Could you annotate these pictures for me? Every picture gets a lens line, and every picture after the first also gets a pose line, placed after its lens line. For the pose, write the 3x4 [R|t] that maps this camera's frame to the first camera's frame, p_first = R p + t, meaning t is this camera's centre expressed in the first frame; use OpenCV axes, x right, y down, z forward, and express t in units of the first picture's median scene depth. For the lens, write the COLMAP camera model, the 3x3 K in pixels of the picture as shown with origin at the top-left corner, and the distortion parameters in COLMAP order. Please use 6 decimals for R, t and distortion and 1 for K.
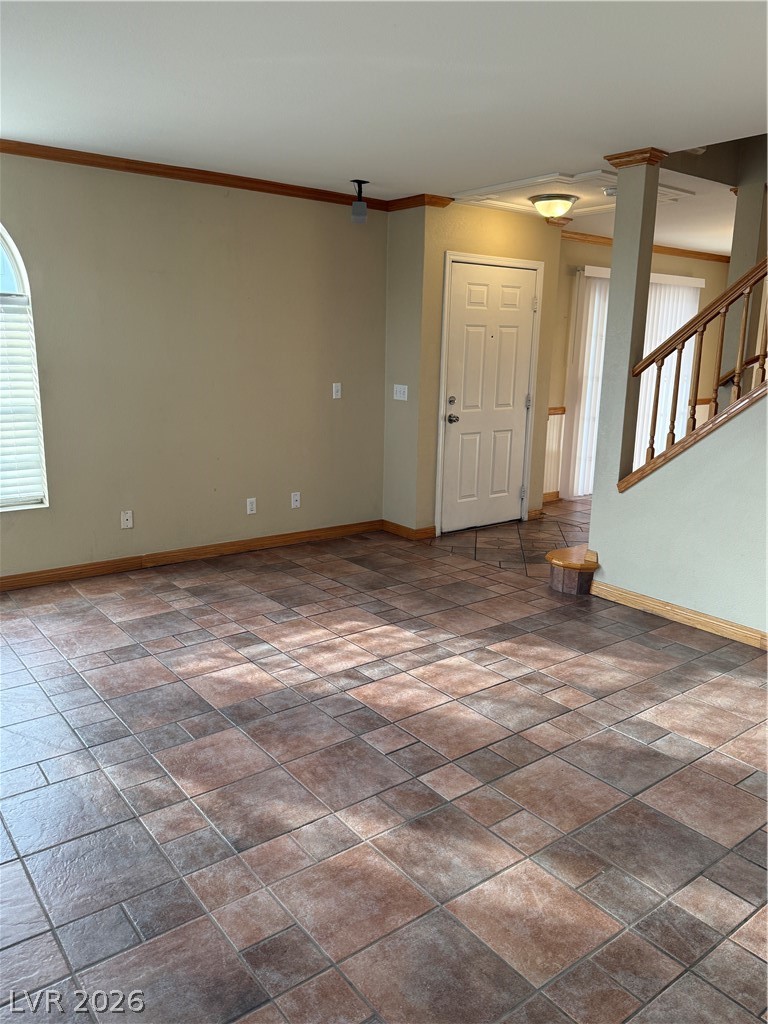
lens RADIAL K [[765.8, 0, 381.6], [0, 765.8, 512.0], [0, 0, 1]] dist [0.020656, -0.047354]
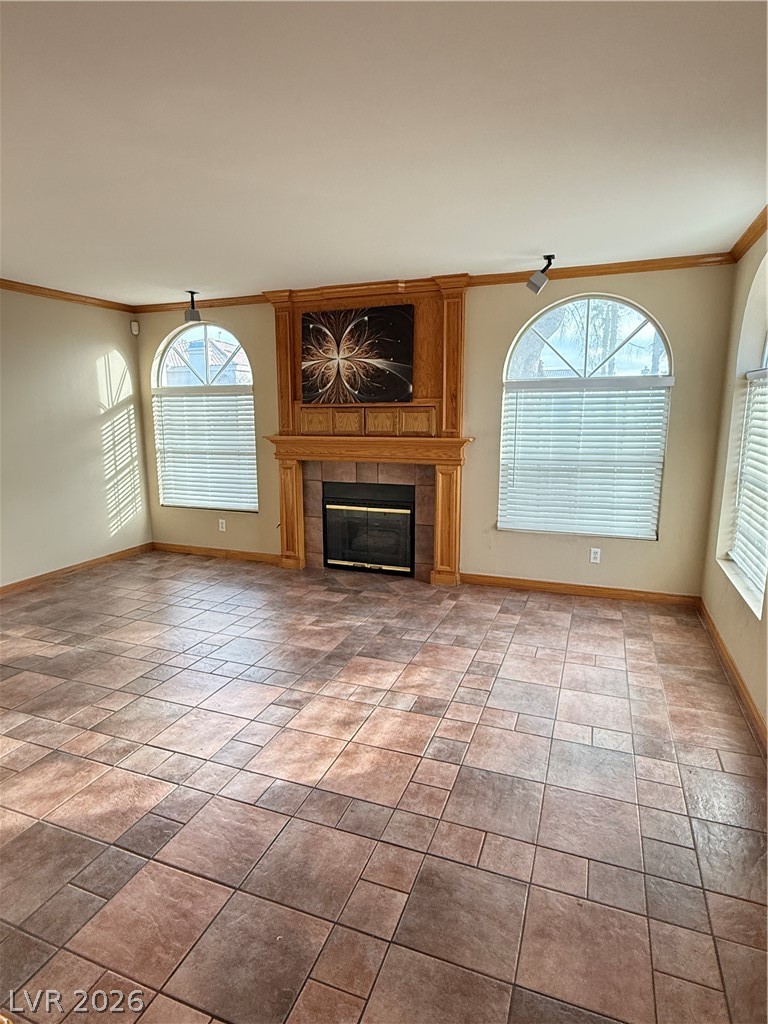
lens RADIAL K [[569.7, 0, 381.9], [0, 569.7, 513.3], [0, 0, 1]] dist [-0.019153, -0.000443]
pose [[-0.857156, 0.076443, -0.509353, 0.245256], [-0.122253, 0.930468, 0.345374, -0.335320], [0.500338, 0.358309, -0.788210, 1.555508]]
